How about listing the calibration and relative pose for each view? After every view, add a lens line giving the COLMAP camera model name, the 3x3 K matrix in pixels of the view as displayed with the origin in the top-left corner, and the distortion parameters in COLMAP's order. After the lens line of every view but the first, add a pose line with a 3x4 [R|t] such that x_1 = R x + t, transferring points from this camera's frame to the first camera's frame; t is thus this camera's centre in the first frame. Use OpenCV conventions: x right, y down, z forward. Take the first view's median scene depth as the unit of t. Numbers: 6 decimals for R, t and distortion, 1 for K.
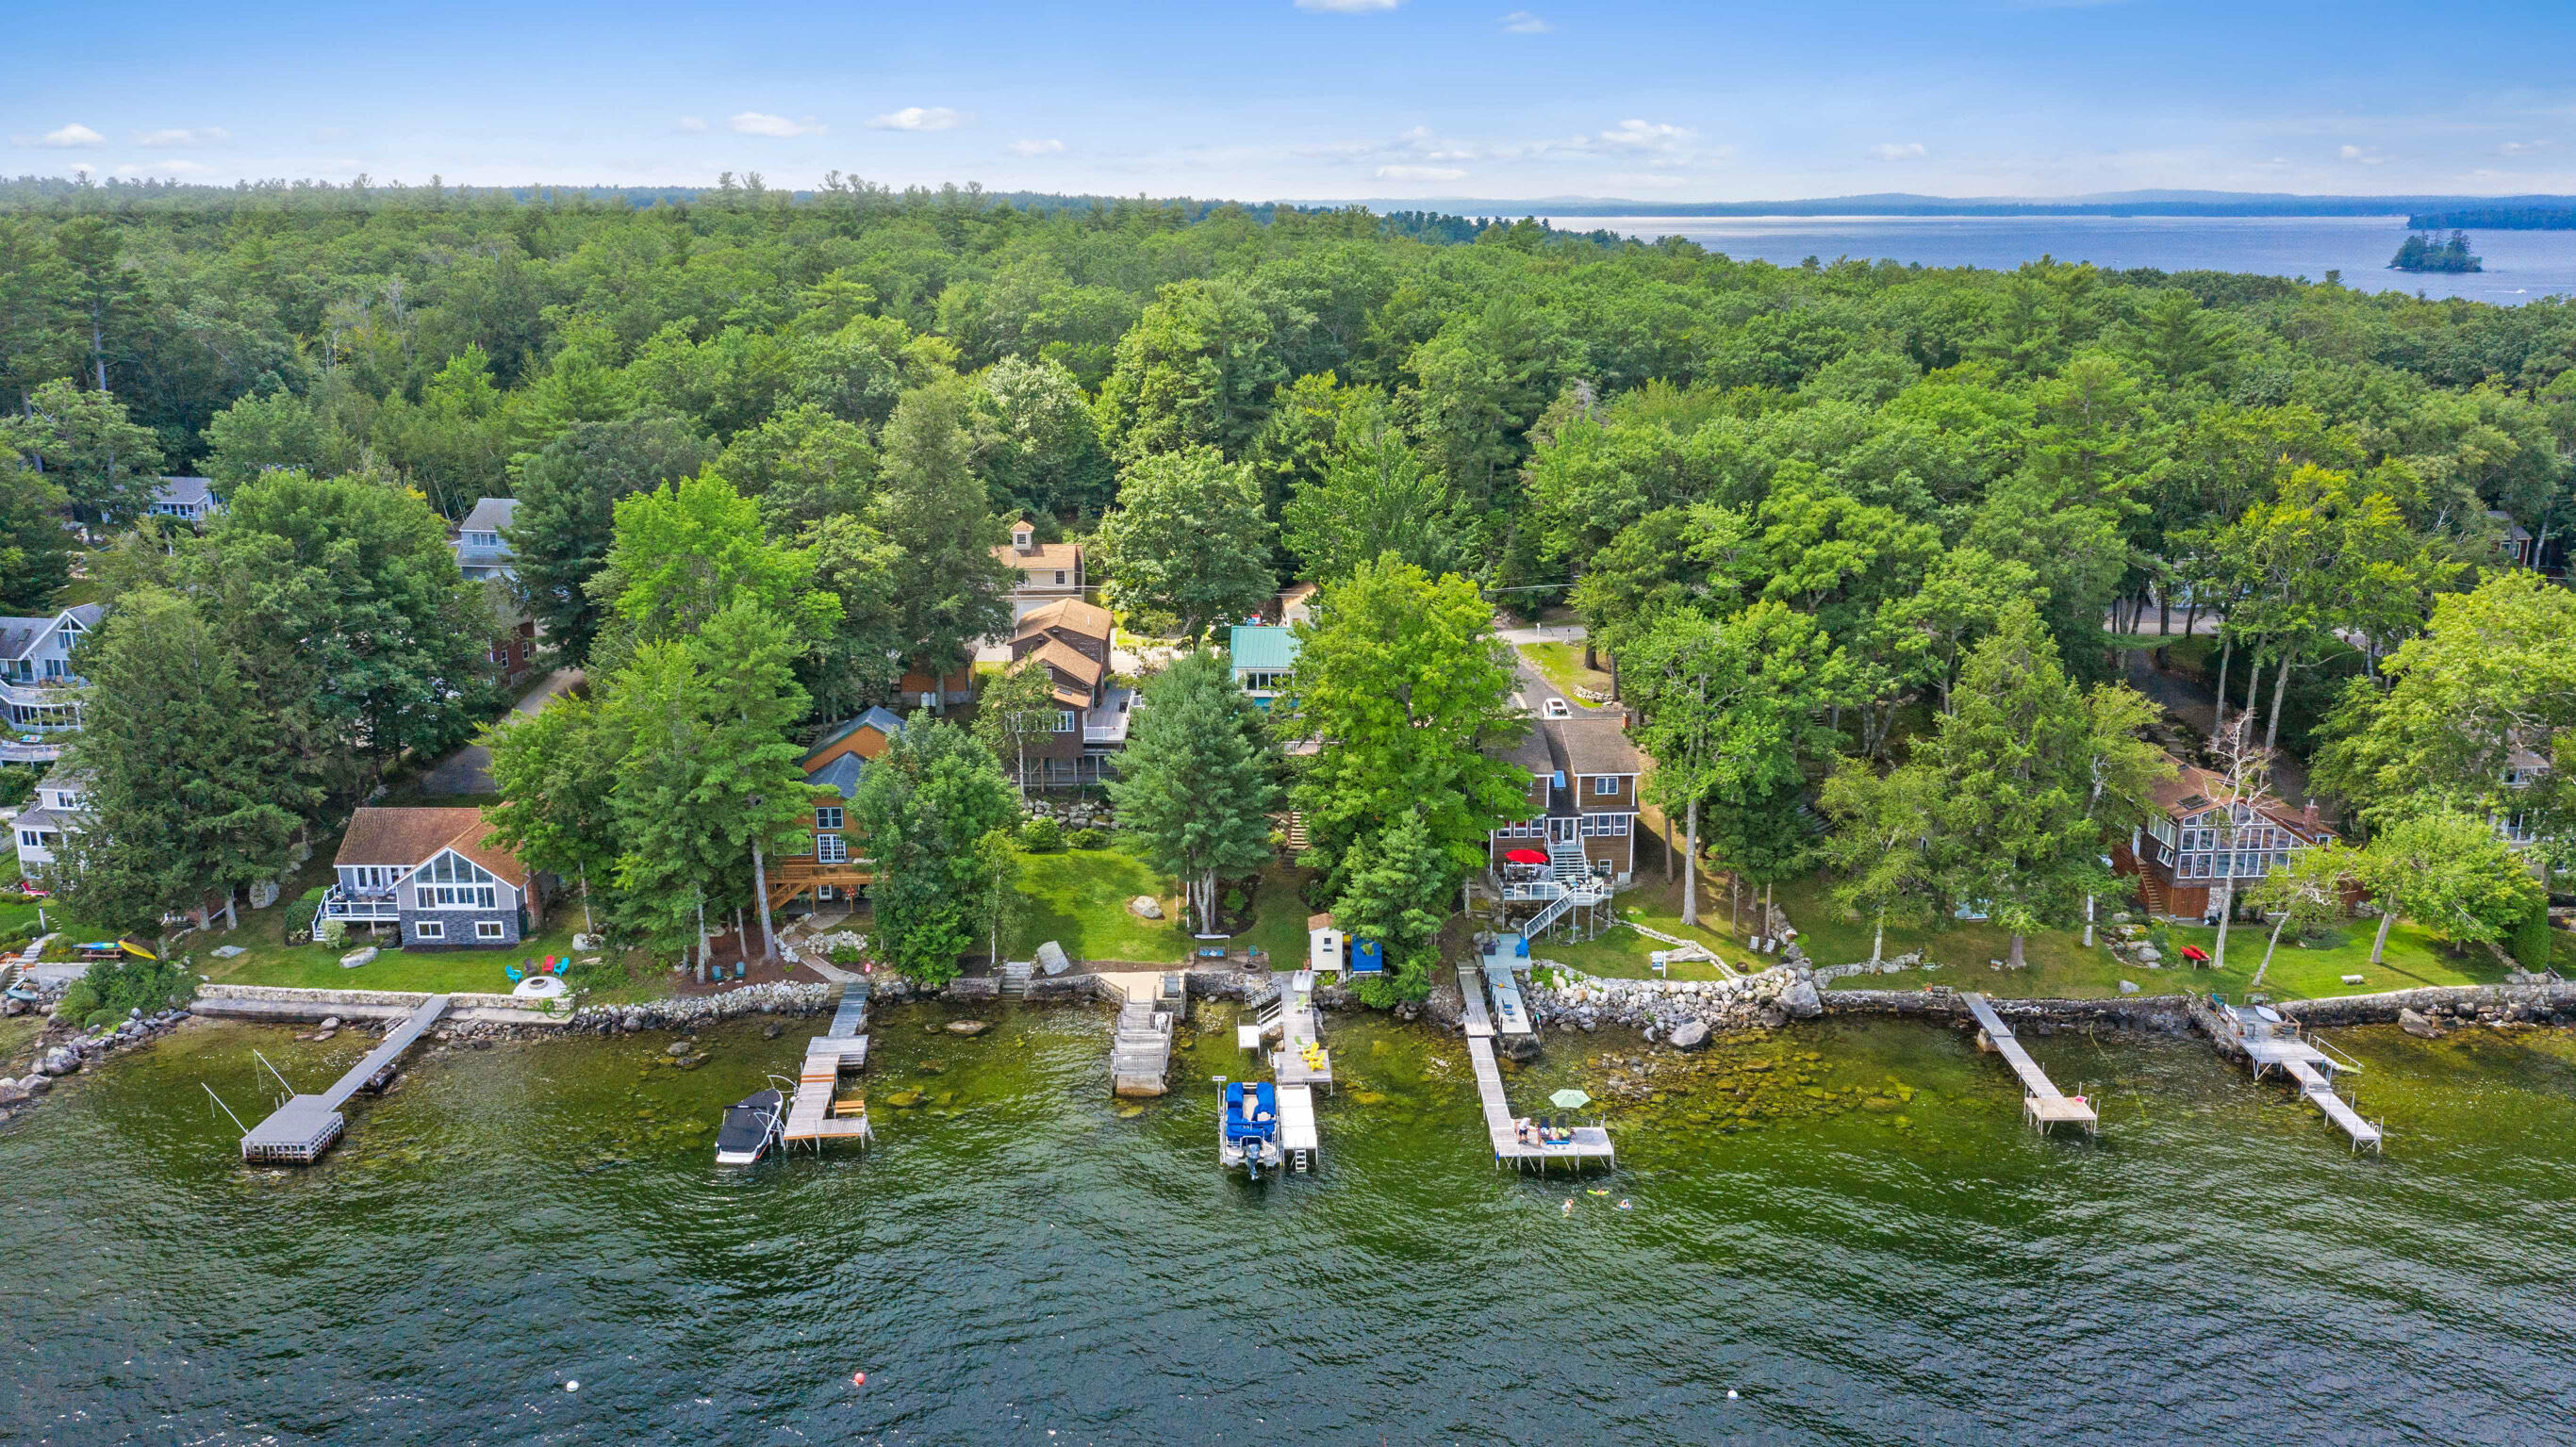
lens RADIAL K [[2034.1, 0, 1287.6], [0, 2034.1, 711.8], [0, 0, 1]] dist [-0.007182, 0.001383]
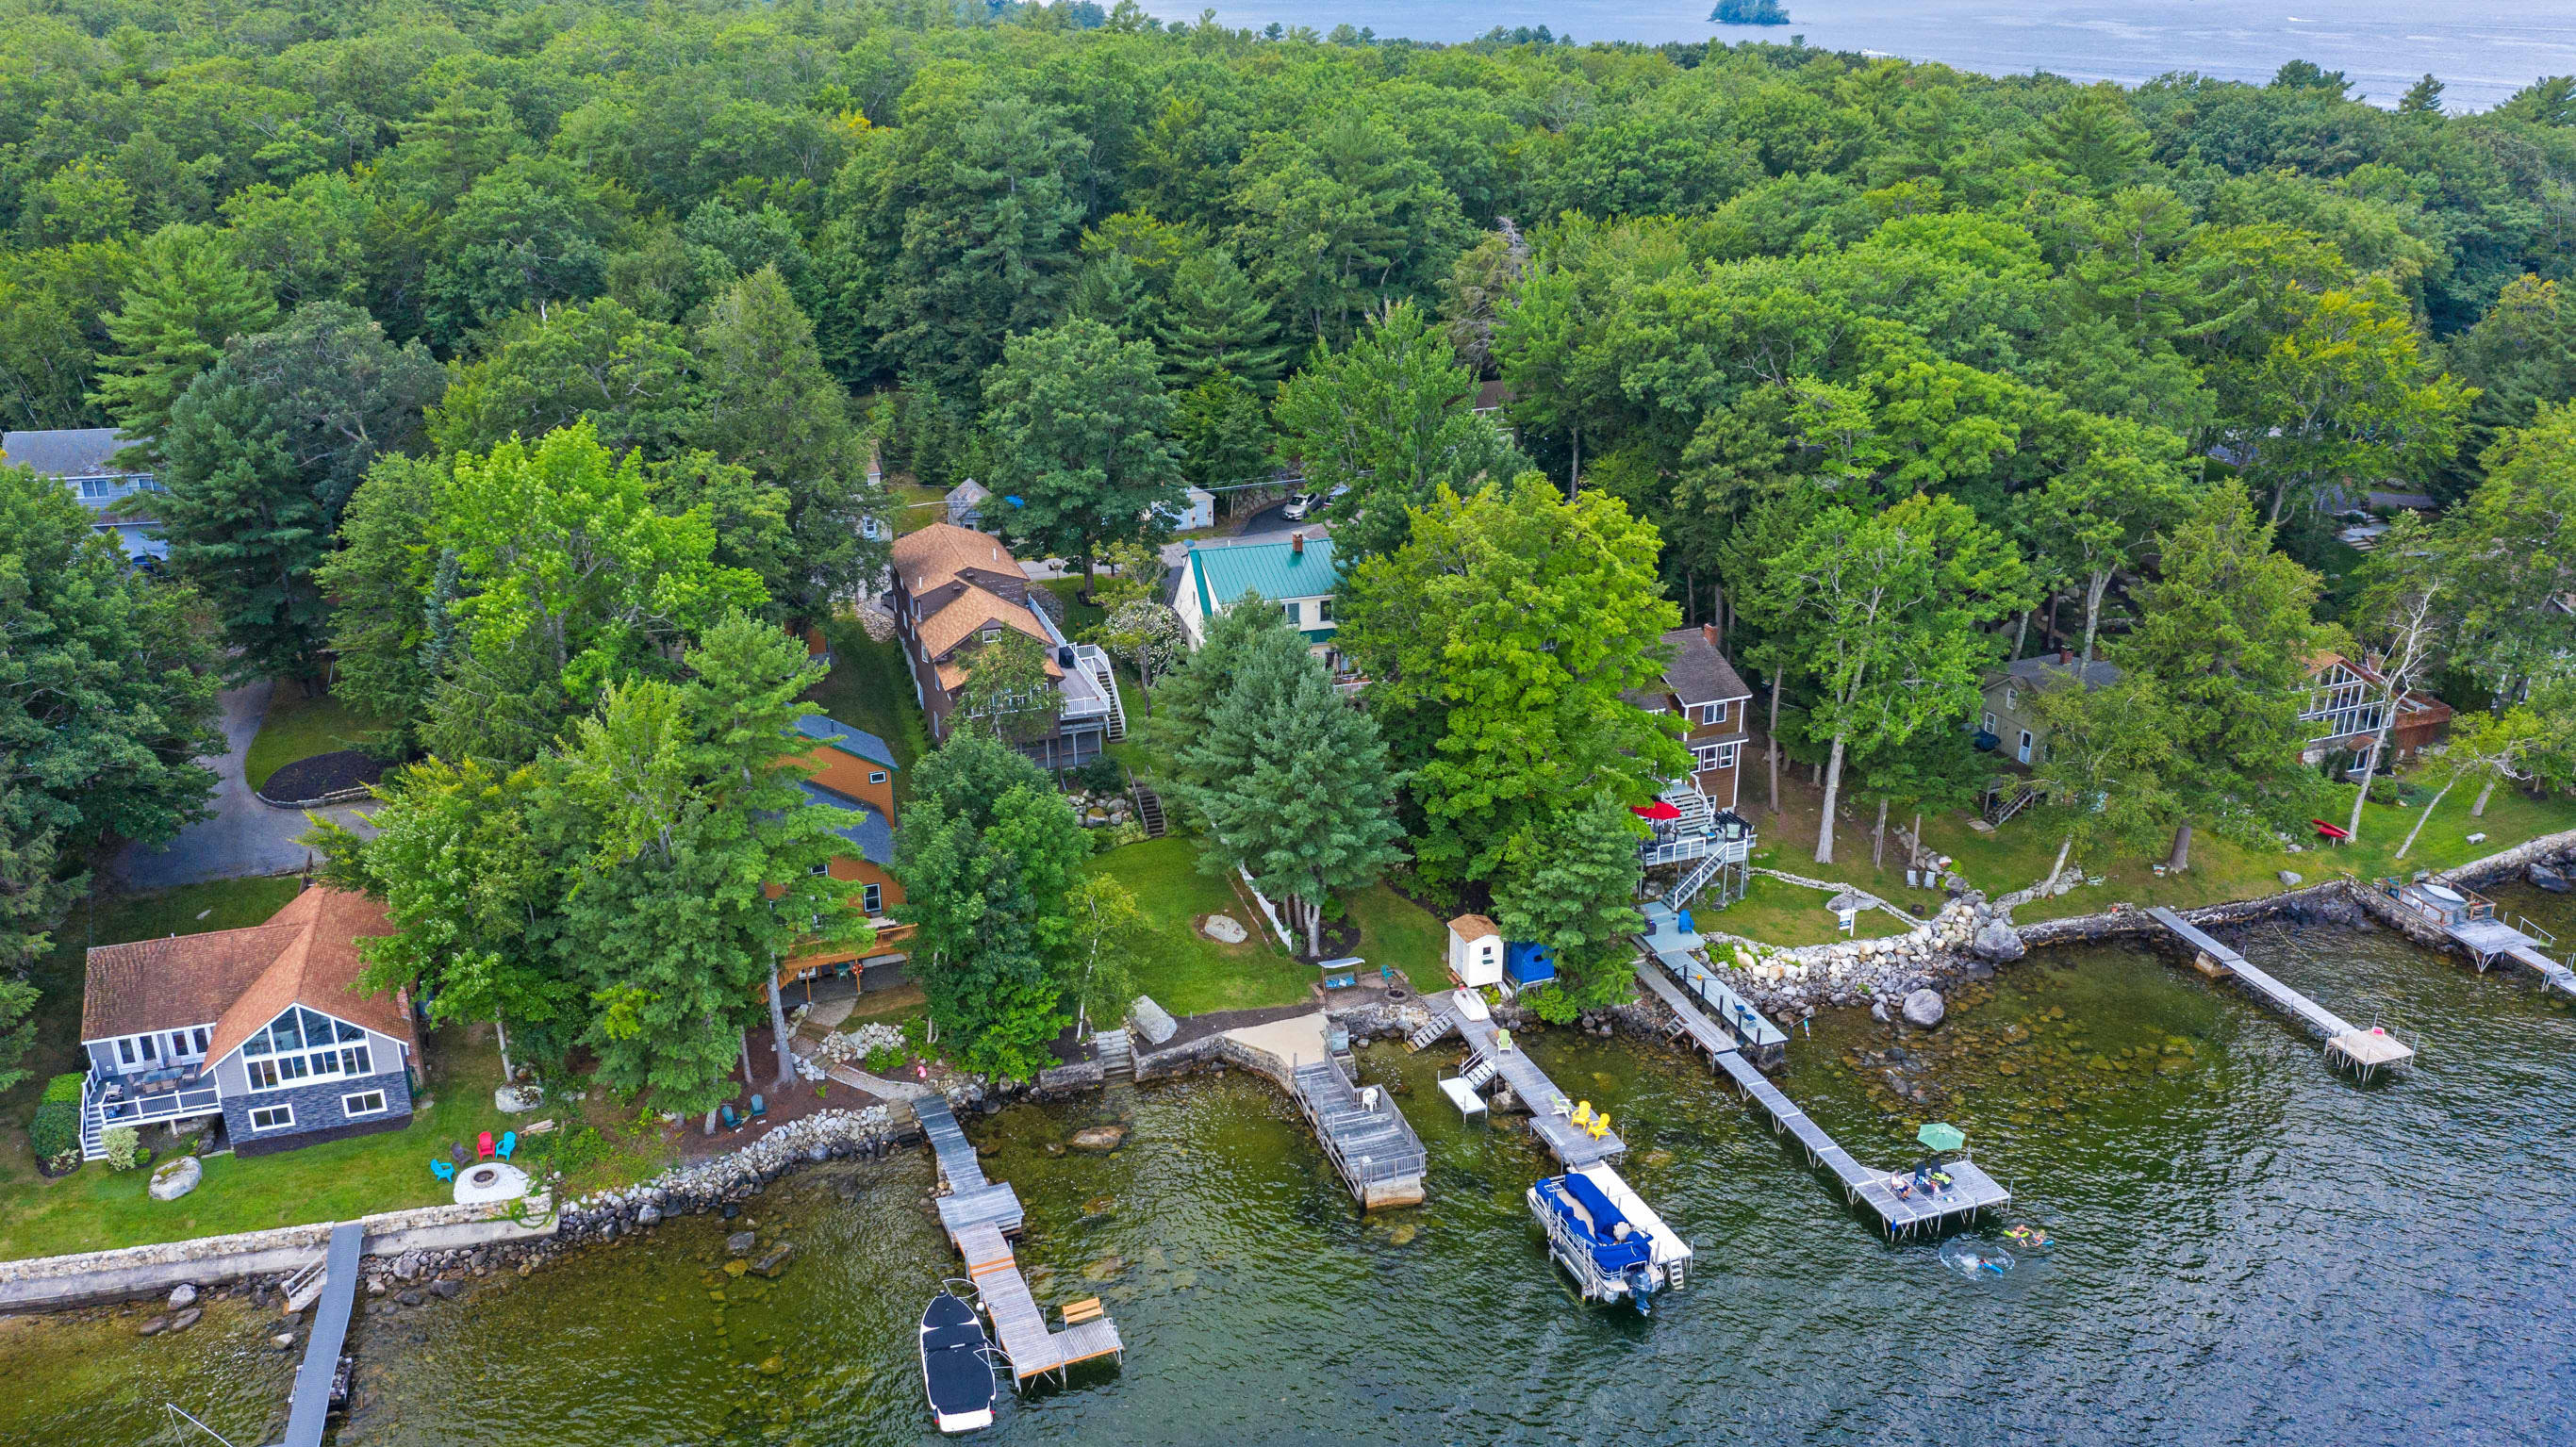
lens RADIAL K [[2034.1, 0, 1287.6], [0, 2034.1, 711.8], [0, 0, 1]] dist [-0.007182, 0.001383]
pose [[0.948234, -0.112599, 0.296941, -0.285937], [0.078941, 0.989257, 0.123037, -0.089419], [-0.307605, -0.093227, 0.946936, 0.249378]]
